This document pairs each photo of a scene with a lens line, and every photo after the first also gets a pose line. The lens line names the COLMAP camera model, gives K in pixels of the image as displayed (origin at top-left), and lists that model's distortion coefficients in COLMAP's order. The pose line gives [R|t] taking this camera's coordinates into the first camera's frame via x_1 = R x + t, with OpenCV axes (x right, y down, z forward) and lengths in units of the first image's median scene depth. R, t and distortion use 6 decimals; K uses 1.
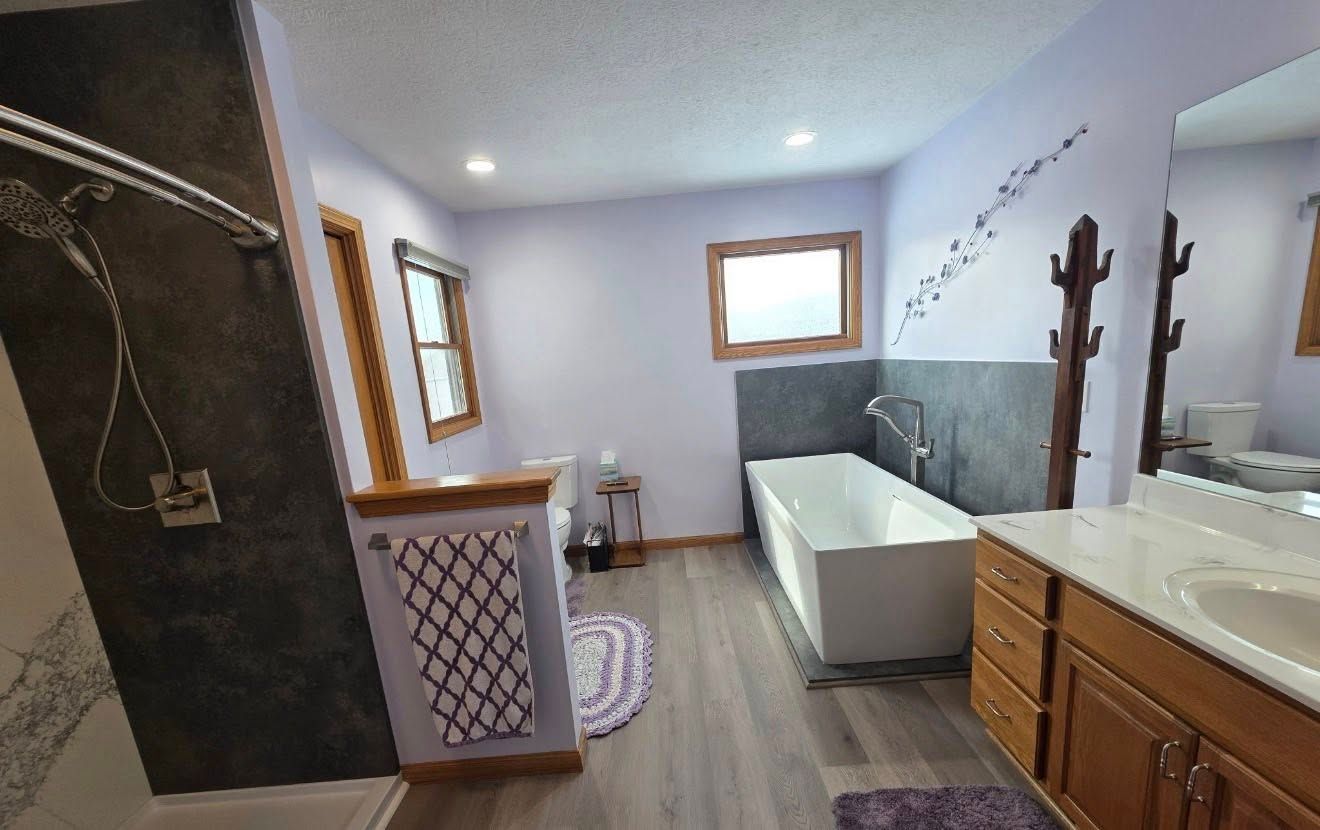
lens RADIAL K [[523.1, 0, 664.4], [0, 523.1, 463.3], [0, 0, 1]] dist [0.015251, -0.000912]
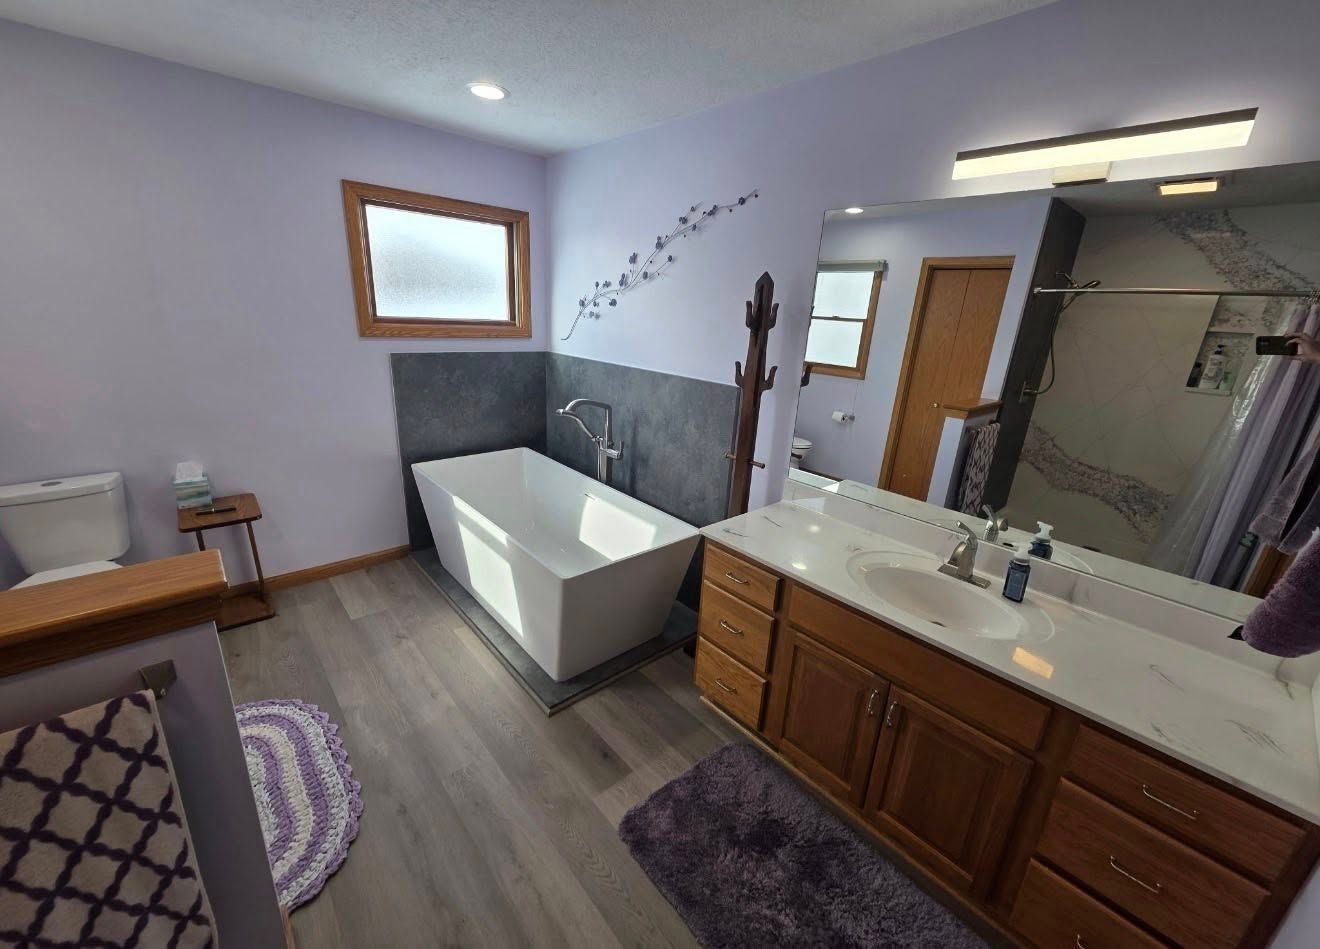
lens RADIAL K [[522.5, 0, 653.4], [0, 522.5, 476.5], [0, 0, 1]] dist [0.009787, -0.000880]
pose [[0.748019, -0.087235, 0.657920, -0.147355], [0.022673, 0.994104, 0.106033, -0.085756], [-0.663290, -0.064398, 0.745586, 0.156581]]
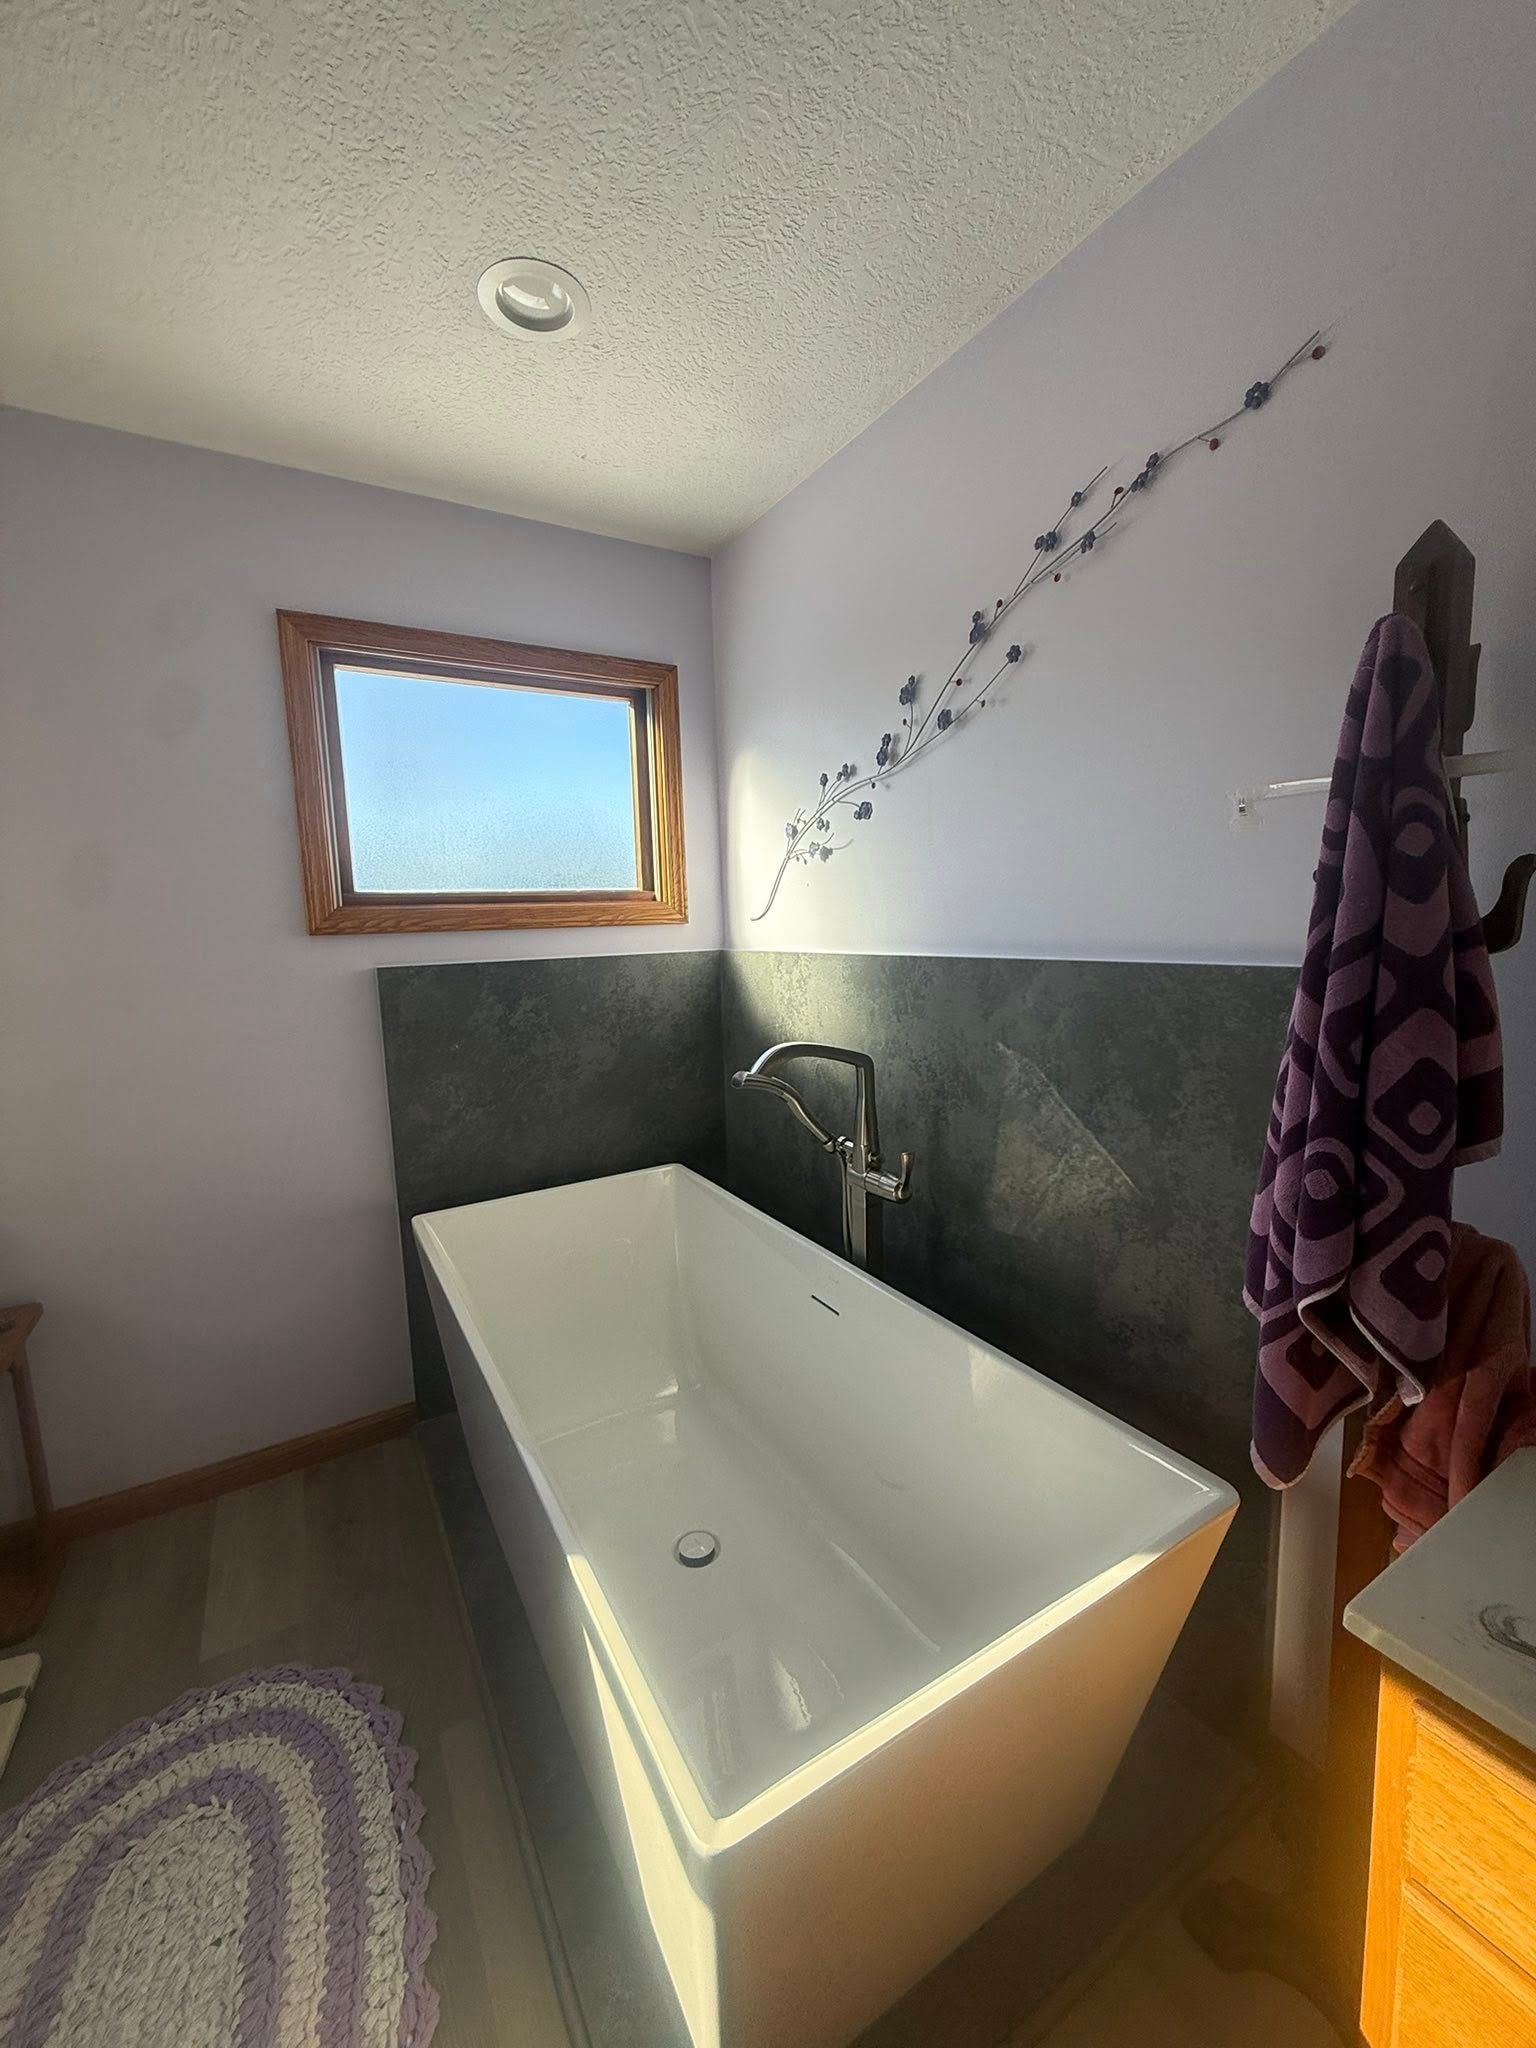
lens RADIAL K [[803.1, 0, 761.7], [0, 803.1, 1018.5], [0, 0, 1]] dist [-0.003998, 0.000045]
pose [[0.864990, -0.007108, 0.501738, 0.117113], [0.065995, 0.992826, -0.099709, -0.091358], [-0.497430, 0.119360, 0.859254, 0.522935]]
